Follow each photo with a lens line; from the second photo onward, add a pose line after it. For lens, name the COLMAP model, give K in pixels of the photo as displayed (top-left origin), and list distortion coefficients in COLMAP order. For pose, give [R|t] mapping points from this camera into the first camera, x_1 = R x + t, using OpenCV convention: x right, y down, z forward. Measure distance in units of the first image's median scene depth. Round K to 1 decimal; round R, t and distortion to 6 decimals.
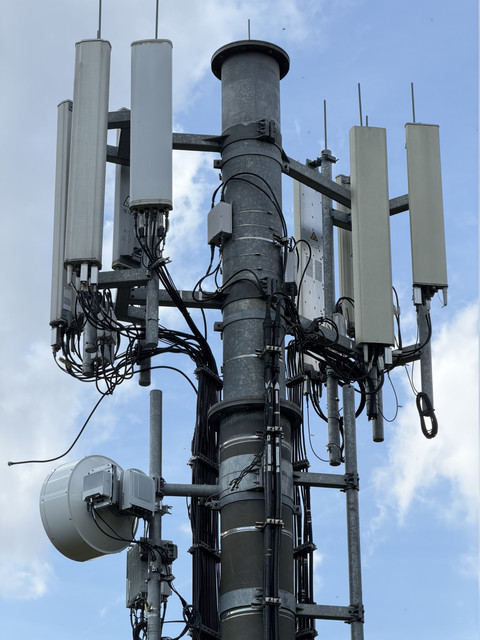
lens RADIAL K [[1937.3, 0, 253.1], [0, 1937.3, 318.7], [0, 0, 1]] dist [0.195500, 1.341046]
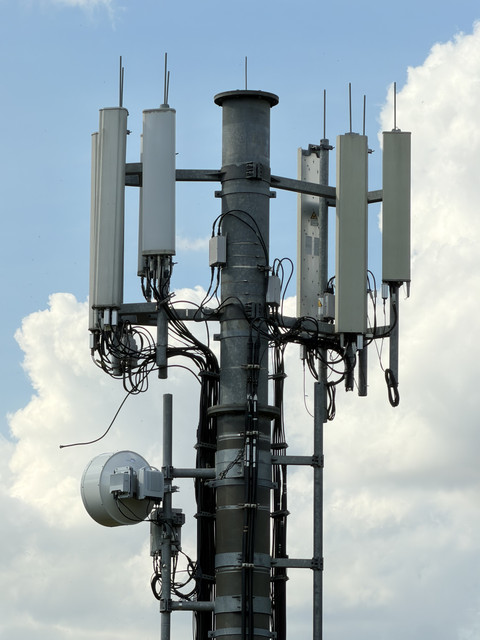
lens RADIAL K [[3903.9, 0, 240.0], [0, 3903.9, 320.0], [0, 0, 1]] dist [0.325671, -8.182212]
pose [[0.991334, -0.004520, -0.131291, 0.339671], [0.039087, 0.964295, 0.261932, -0.689453], [0.125420, -0.264793, 0.956114, -1.478472]]
